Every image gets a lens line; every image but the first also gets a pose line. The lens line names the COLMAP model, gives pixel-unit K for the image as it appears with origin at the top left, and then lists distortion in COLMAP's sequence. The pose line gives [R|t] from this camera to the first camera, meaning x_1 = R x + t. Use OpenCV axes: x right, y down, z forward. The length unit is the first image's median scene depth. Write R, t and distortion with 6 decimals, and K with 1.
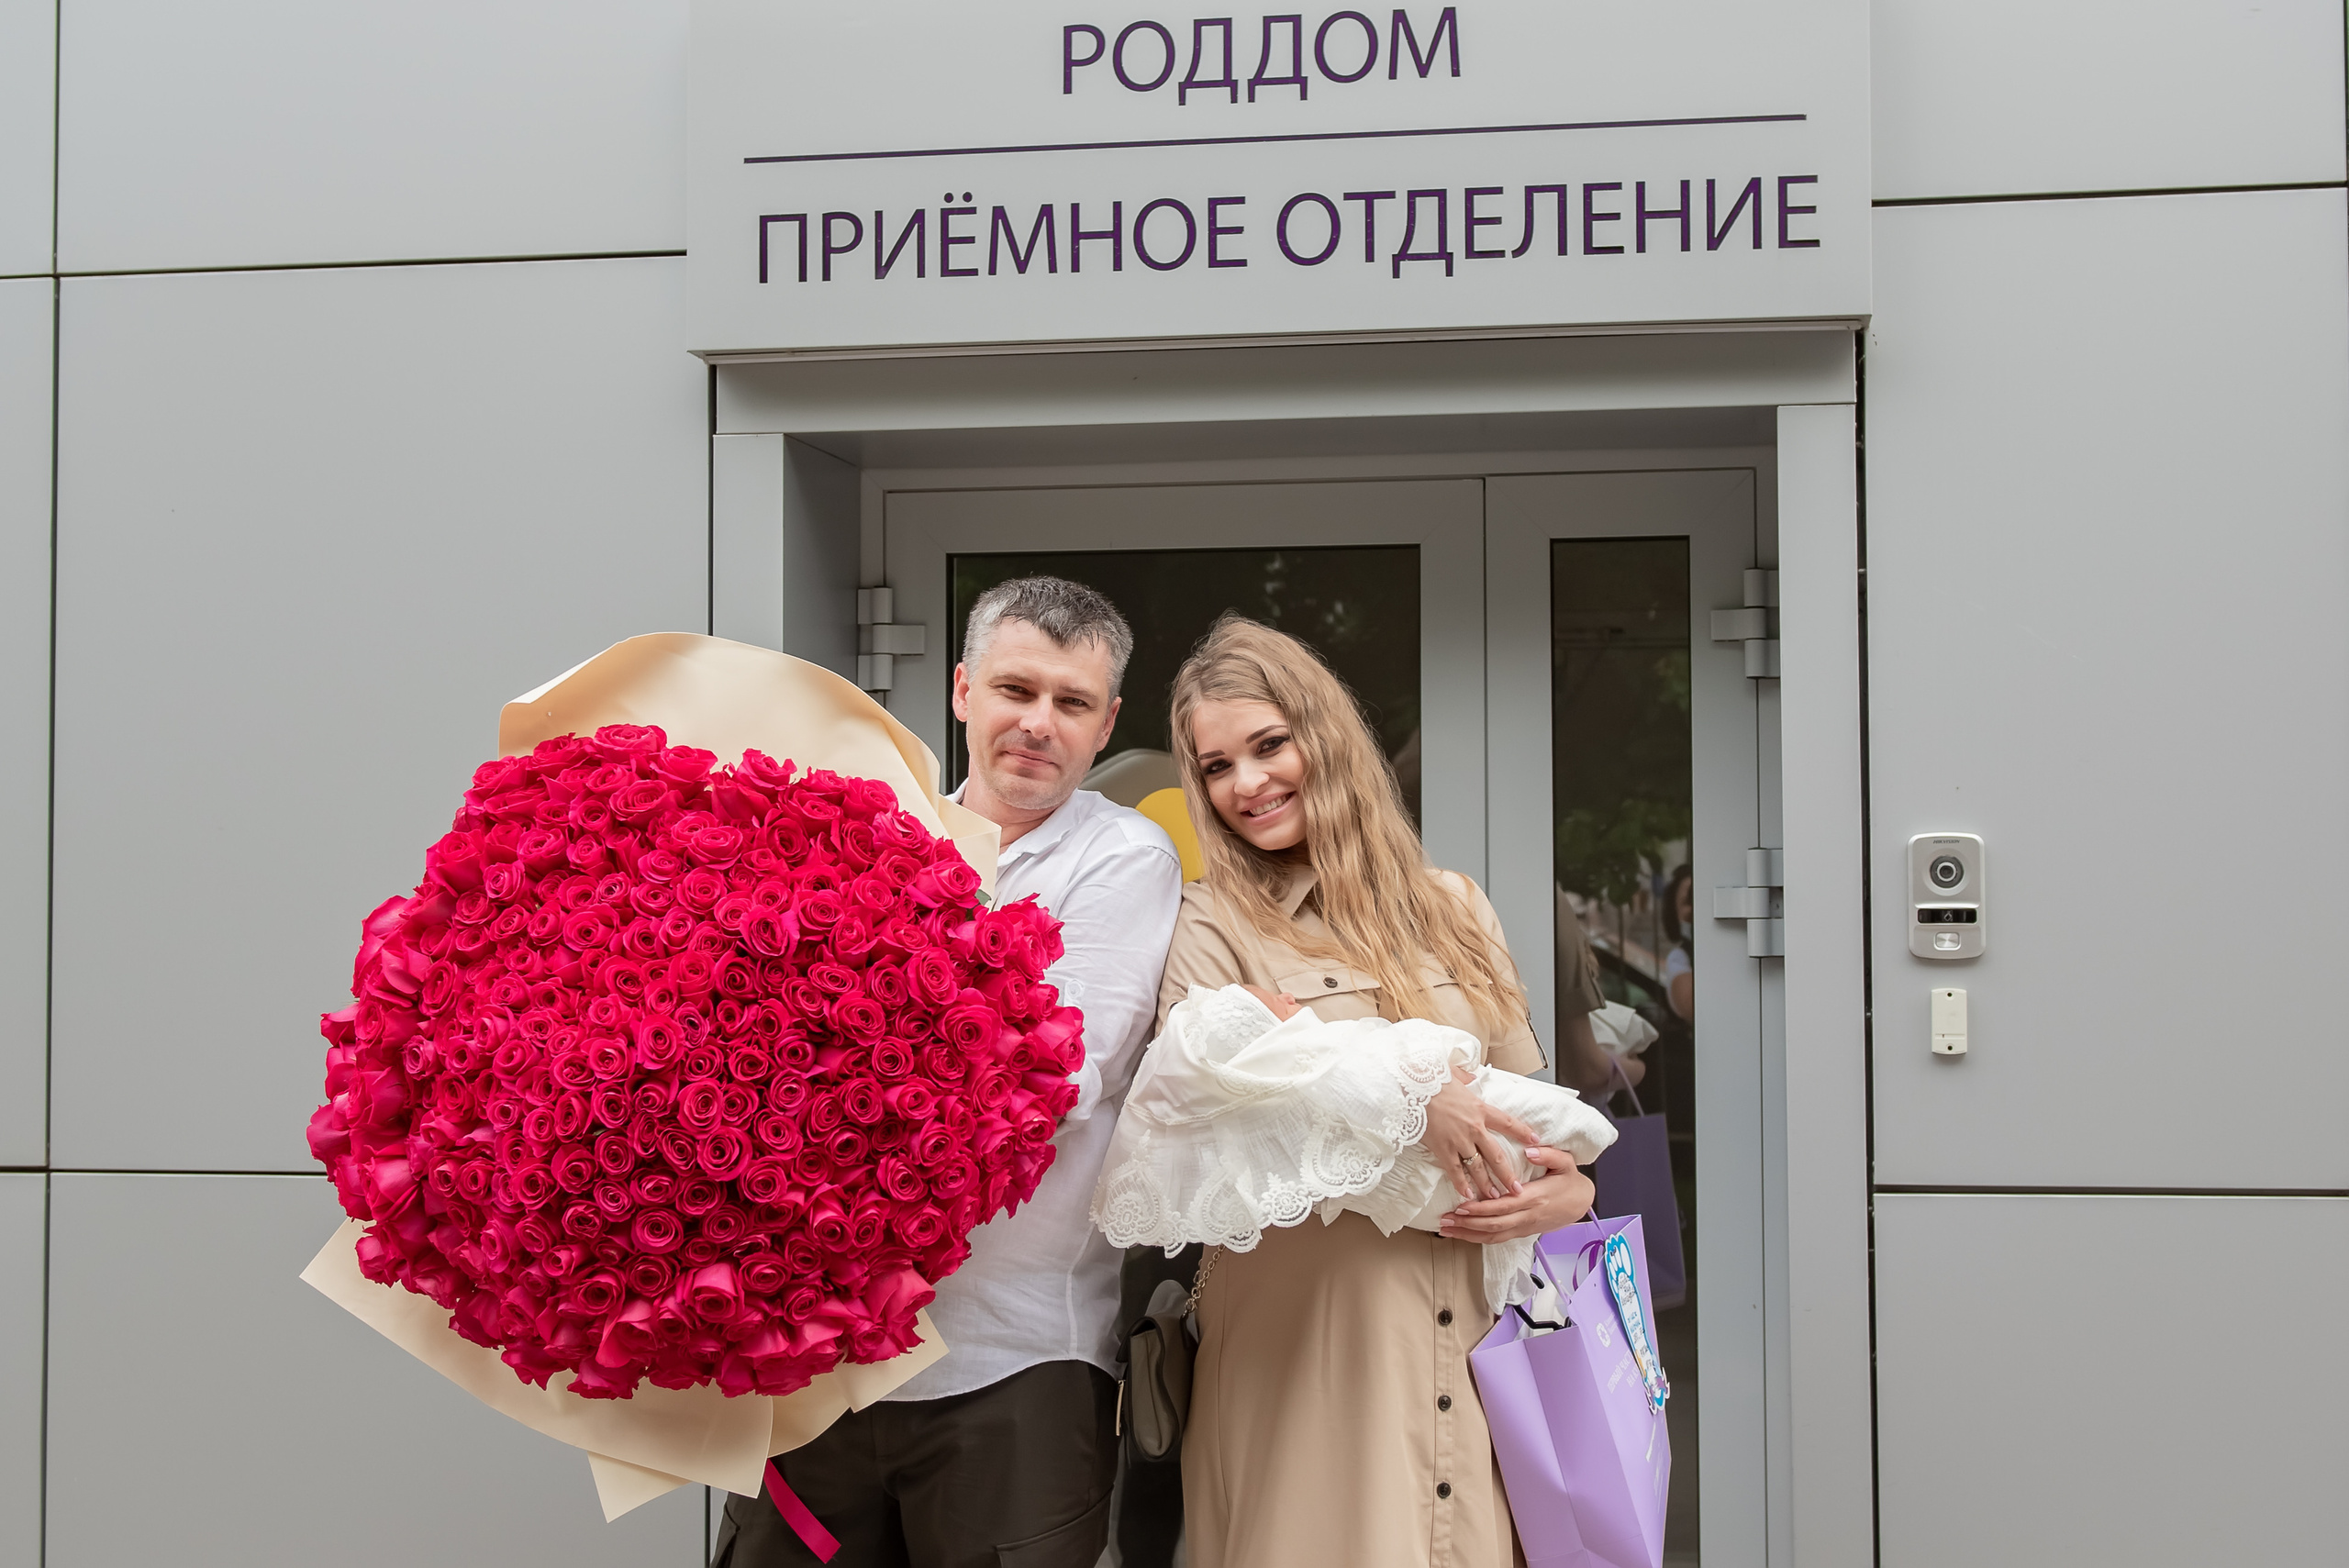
lens RADIAL K [[3359.0, 0, 1178.4], [0, 3359.0, 743.4], [0, 0, 1]] dist [-0.001445, 0.000000]
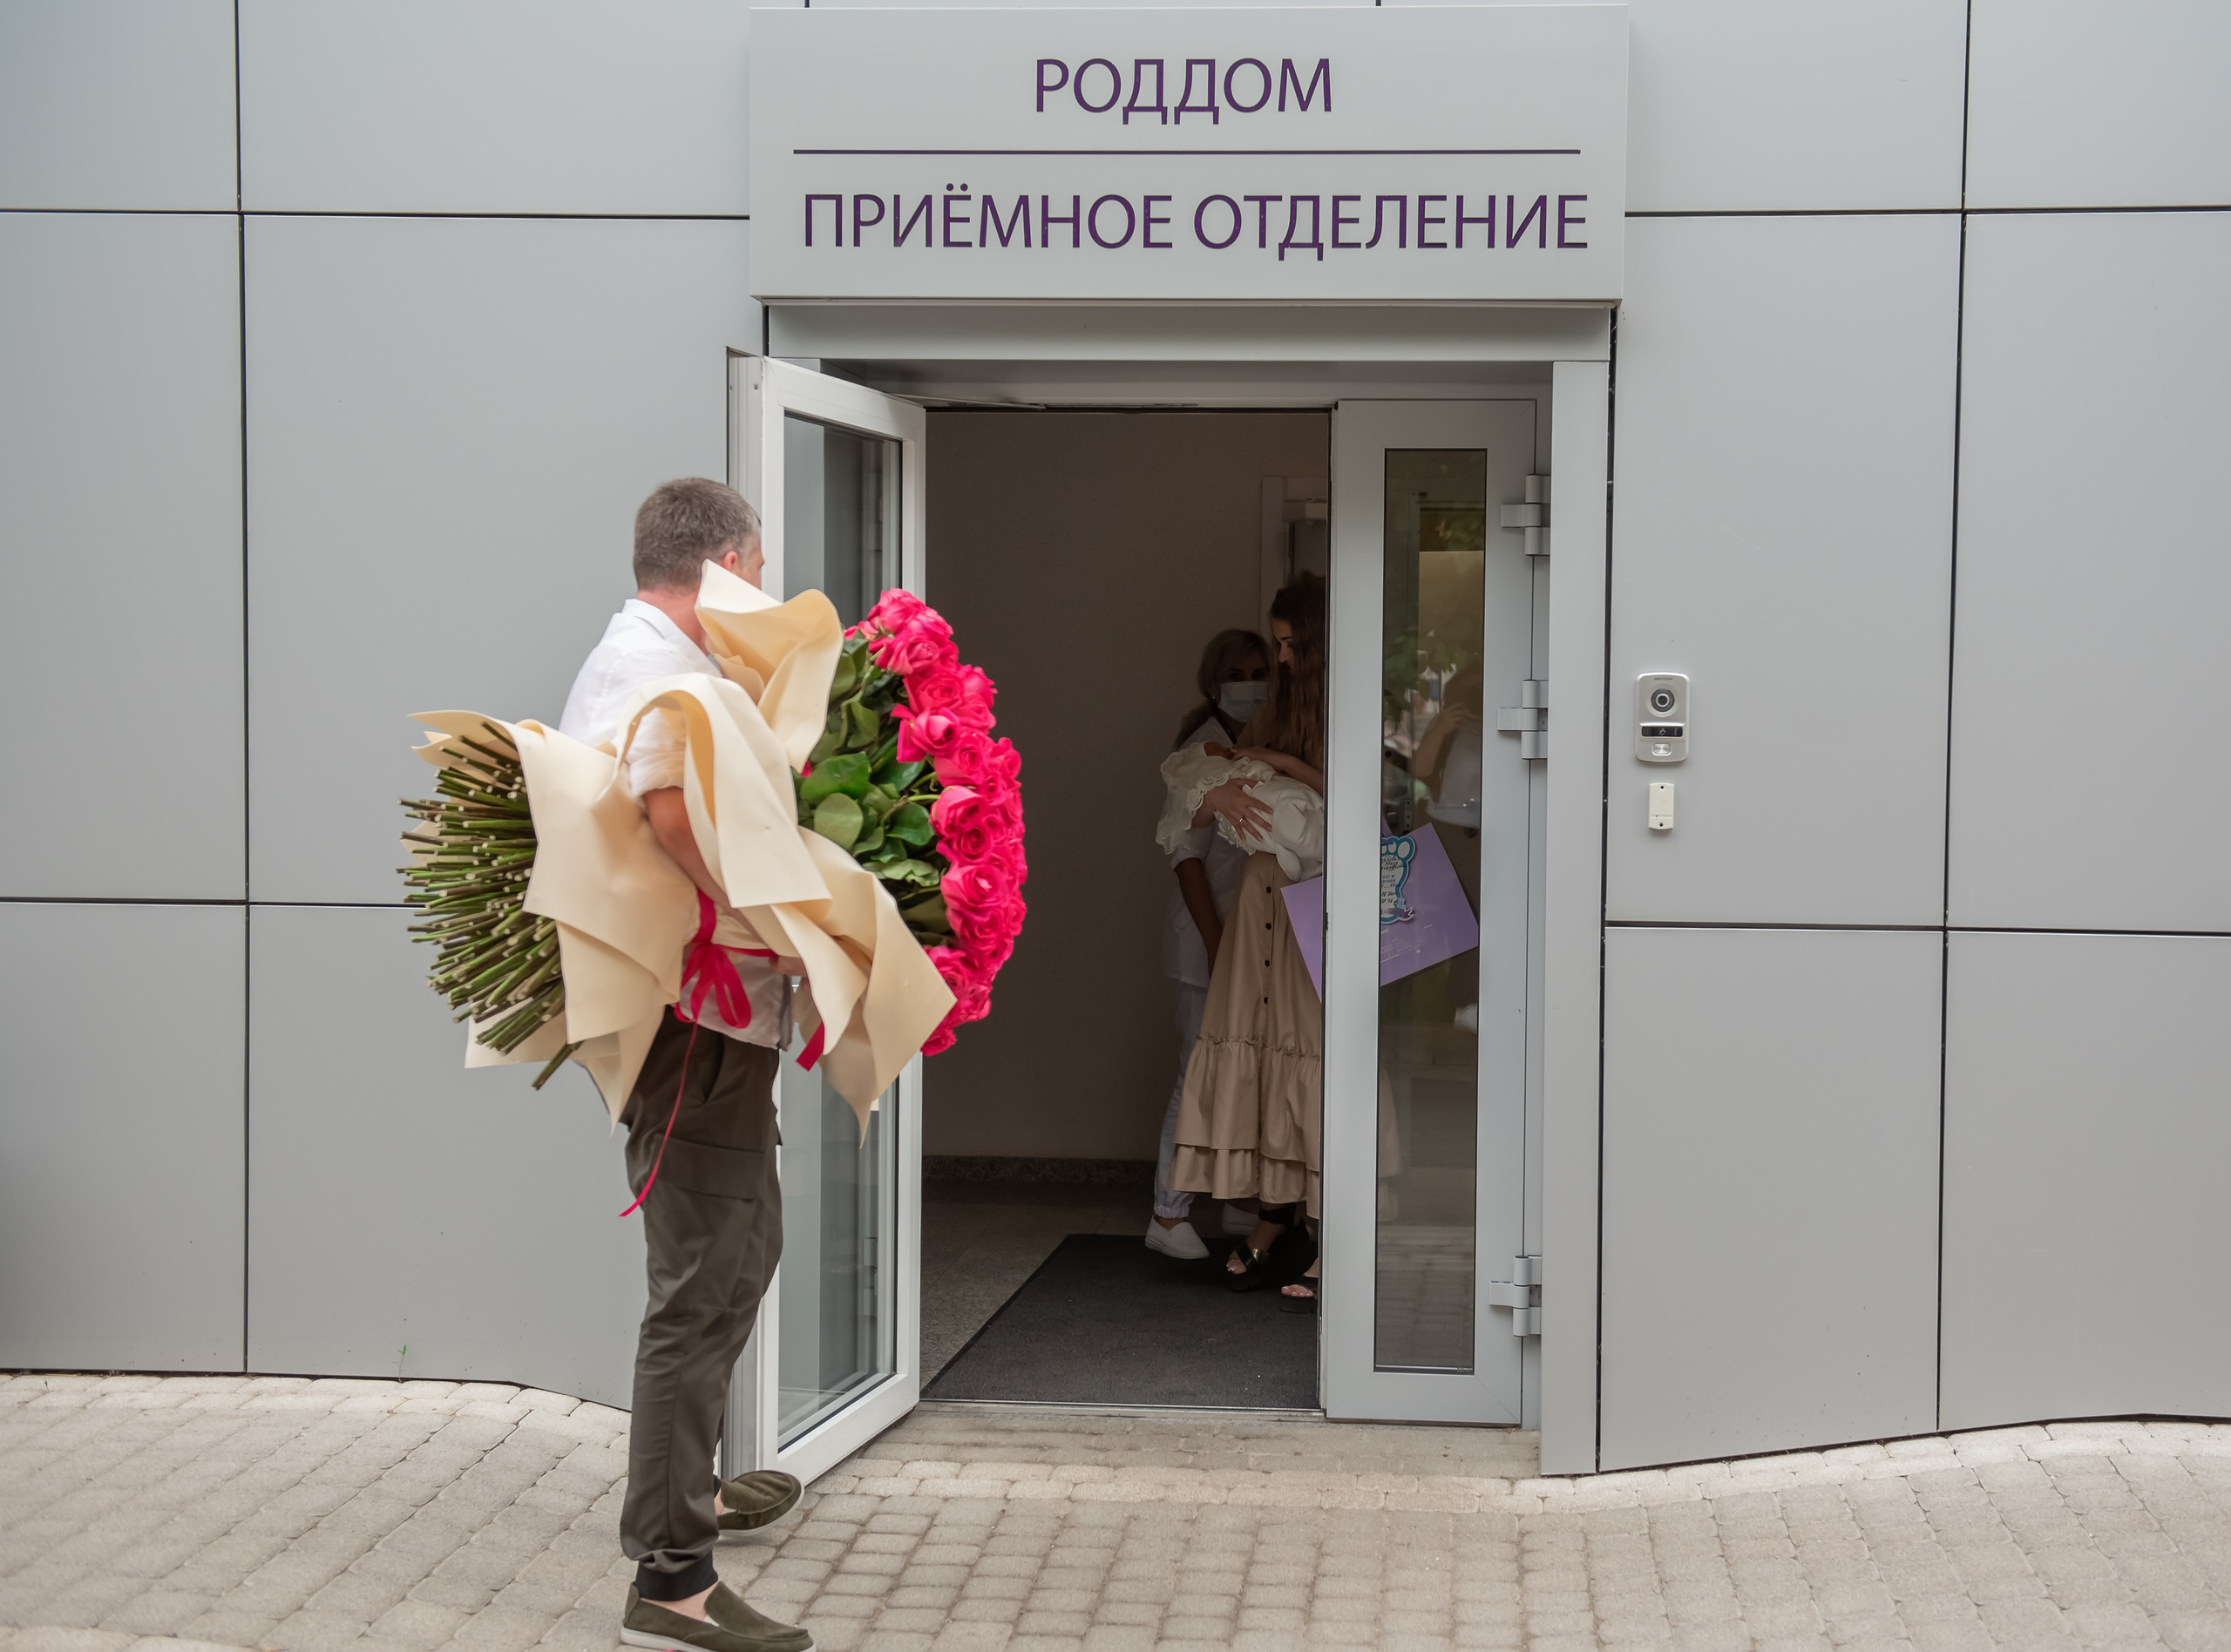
lens RADIAL K [[4329.3, 0, 1219.4], [0, 4329.3, 886.4], [0, 0, 1]] dist [0.224908, 0.000000]
pose [[0.995060, 0.009028, 0.098863, -0.132897], [-0.018582, 0.995193, 0.096151, -0.054466], [-0.097519, -0.097513, 0.990445, -0.776836]]
